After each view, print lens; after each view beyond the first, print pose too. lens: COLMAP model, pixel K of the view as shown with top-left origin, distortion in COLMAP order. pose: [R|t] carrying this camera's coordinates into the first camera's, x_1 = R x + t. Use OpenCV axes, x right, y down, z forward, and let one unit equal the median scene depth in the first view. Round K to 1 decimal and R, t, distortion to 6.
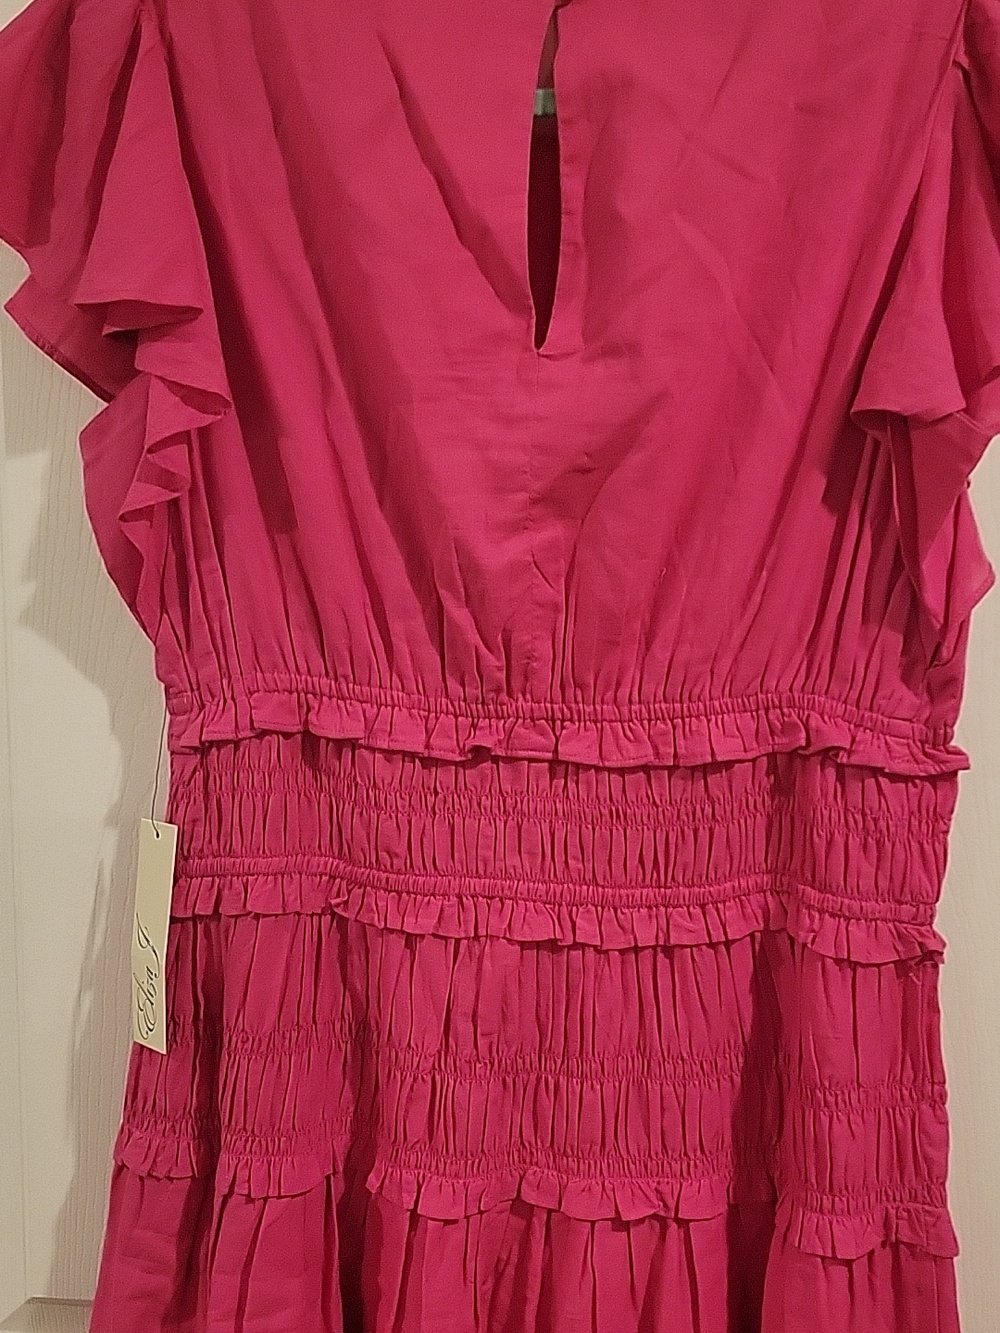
lens RADIAL K [[1653.6, 0, 508.1], [0, 1653.6, 698.8], [0, 0, 1]] dist [0.014077, 0.061122]
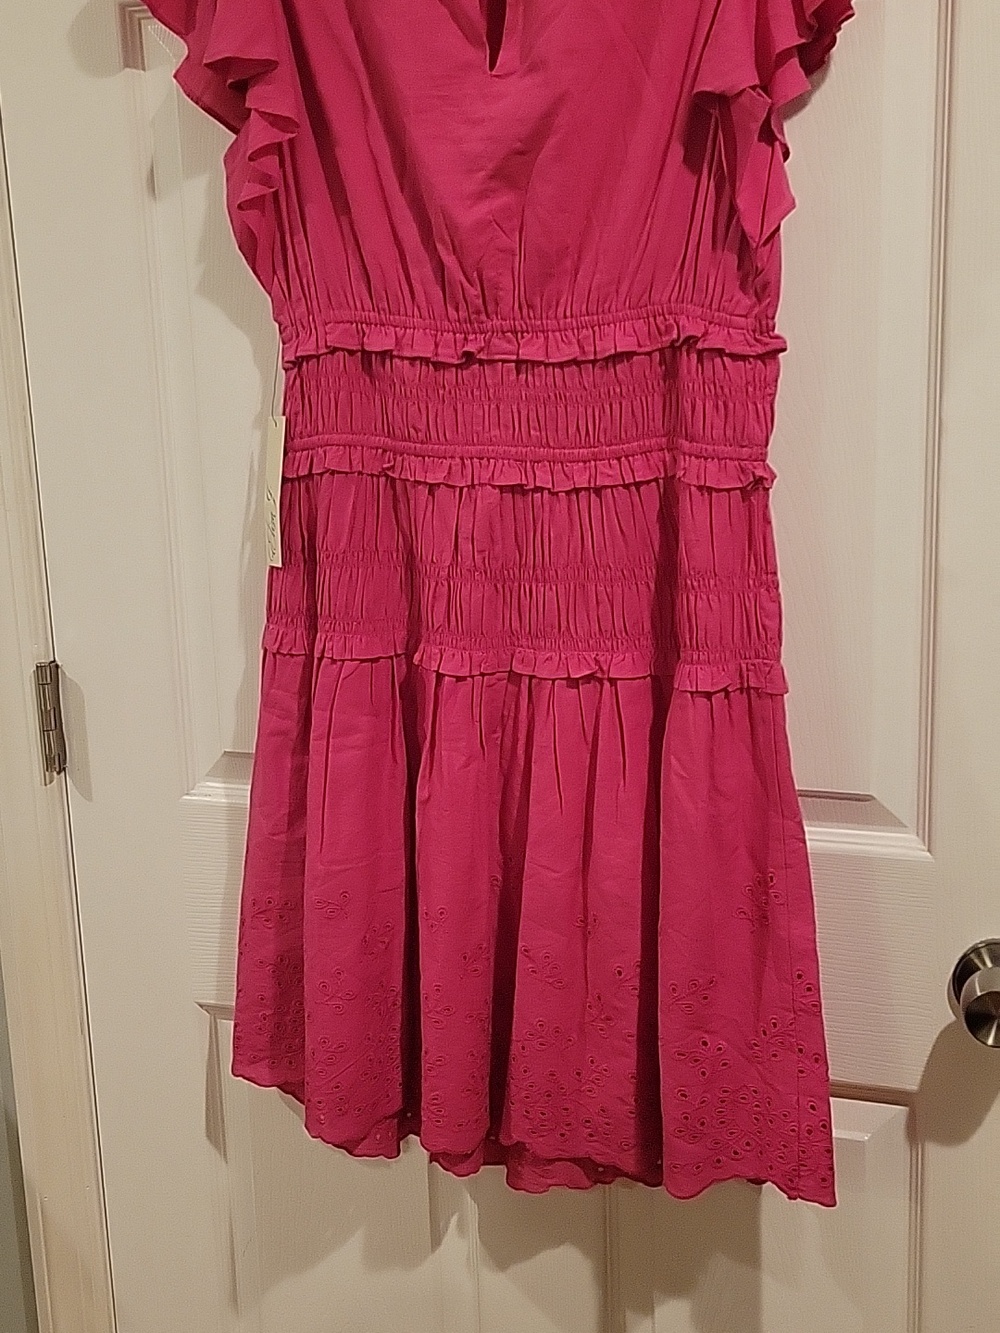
lens RADIAL K [[1653.6, 0, 508.1], [0, 1653.6, 698.8], [0, 0, 1]] dist [0.014077, 0.061122]
pose [[0.968004, 0.014474, -0.250515, 0.393542], [0.002993, 0.997598, 0.069203, 0.235941], [0.250915, -0.067738, 0.965636, -0.452665]]
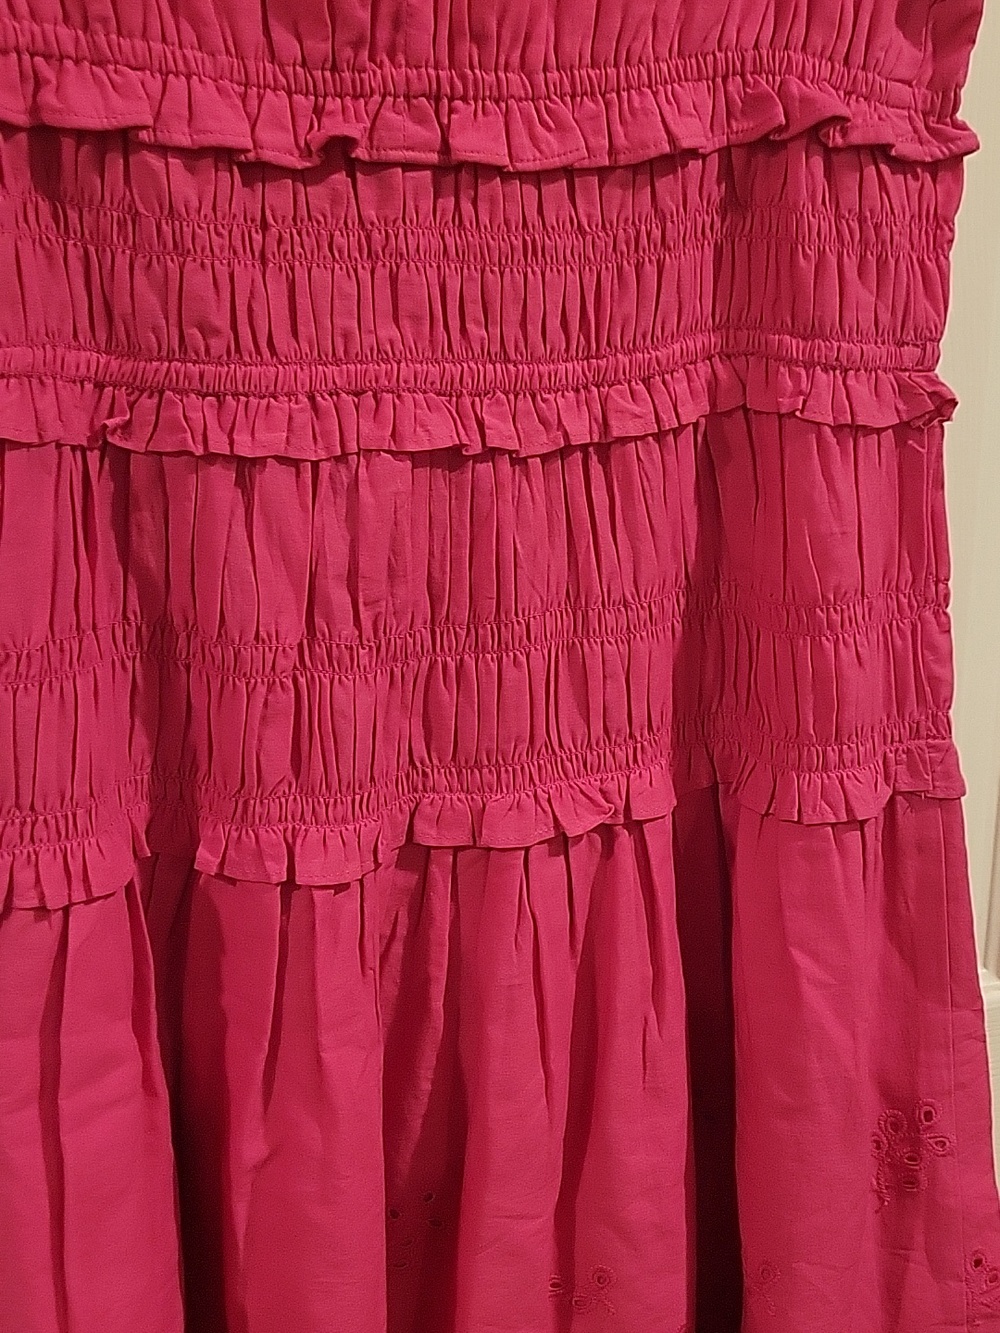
lens RADIAL K [[1653.6, 0, 508.1], [0, 1653.6, 698.8], [0, 0, 1]] dist [0.014077, 0.061122]
pose [[0.892876, -0.147414, 0.425490, -0.256995], [0.092620, 0.984815, 0.146838, 0.150474], [-0.440675, -0.091699, 0.892971, 0.383130]]
